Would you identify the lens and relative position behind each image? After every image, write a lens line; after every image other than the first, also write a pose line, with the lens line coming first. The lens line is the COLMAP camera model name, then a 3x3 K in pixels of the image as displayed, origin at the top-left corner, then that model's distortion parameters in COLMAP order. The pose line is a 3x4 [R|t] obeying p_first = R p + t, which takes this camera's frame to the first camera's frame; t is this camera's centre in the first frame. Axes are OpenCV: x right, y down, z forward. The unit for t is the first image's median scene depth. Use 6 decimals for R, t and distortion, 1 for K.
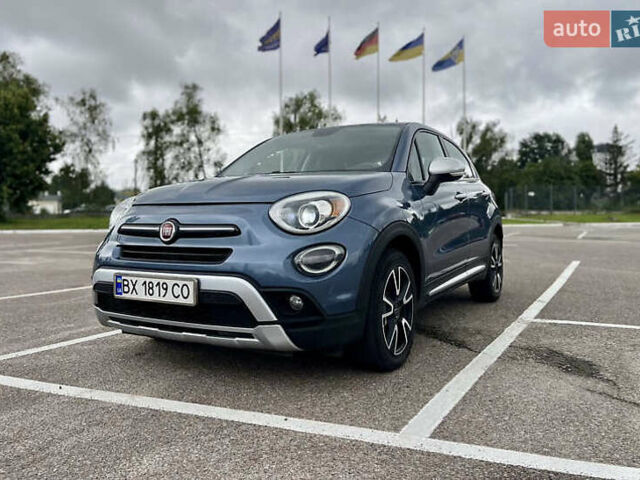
lens RADIAL K [[548.9, 0, 318.6], [0, 548.9, 207.9], [0, 0, 1]] dist [0.081407, -0.098777]
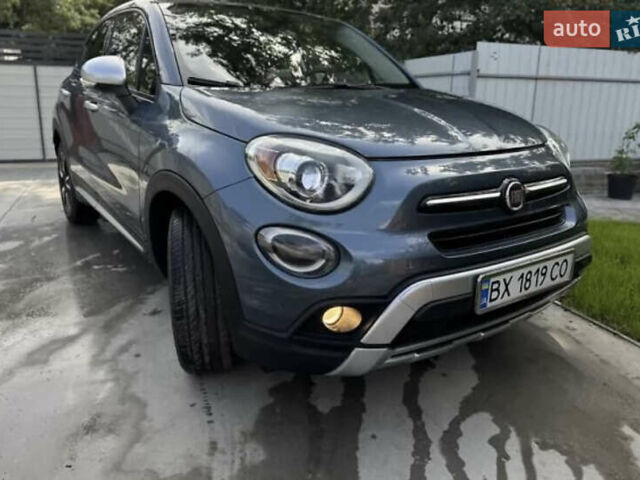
lens RADIAL K [[538.4, 0, 320.7], [0, 538.4, 194.1], [0, 0, 1]] dist [-0.003299, -0.004241]
pose [[0.407320, -0.175659, 0.896233, -0.985801], [-0.033865, 0.977749, 0.207027, -0.092500], [-0.912657, -0.114677, 0.392308, 0.966892]]
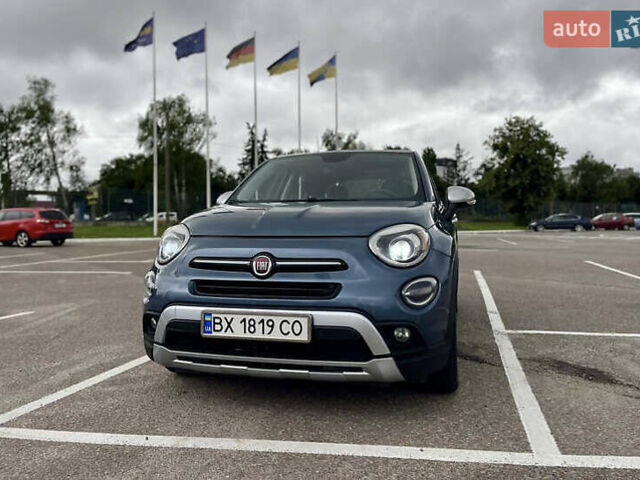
lens RADIAL K [[548.9, 0, 318.6], [0, 548.9, 207.9], [0, 0, 1]] dist [0.081407, -0.098777]
pose [[0.965962, 0.006822, 0.258595, -0.433584], [-0.003838, 0.999920, -0.012042, -0.049225], [-0.258656, 0.010639, 0.965911, 0.033063]]
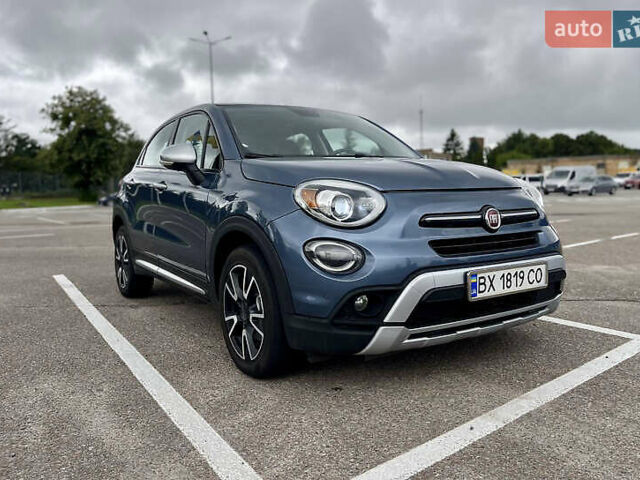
lens RADIAL K [[548.9, 0, 318.6], [0, 548.9, 207.9], [0, 0, 1]] dist [0.081407, -0.098777]
pose [[0.431326, -0.031289, 0.901654, -1.251095], [0.009013, 0.999498, 0.030373, -0.006847], [-0.902151, -0.004974, 0.431391, 0.871560]]
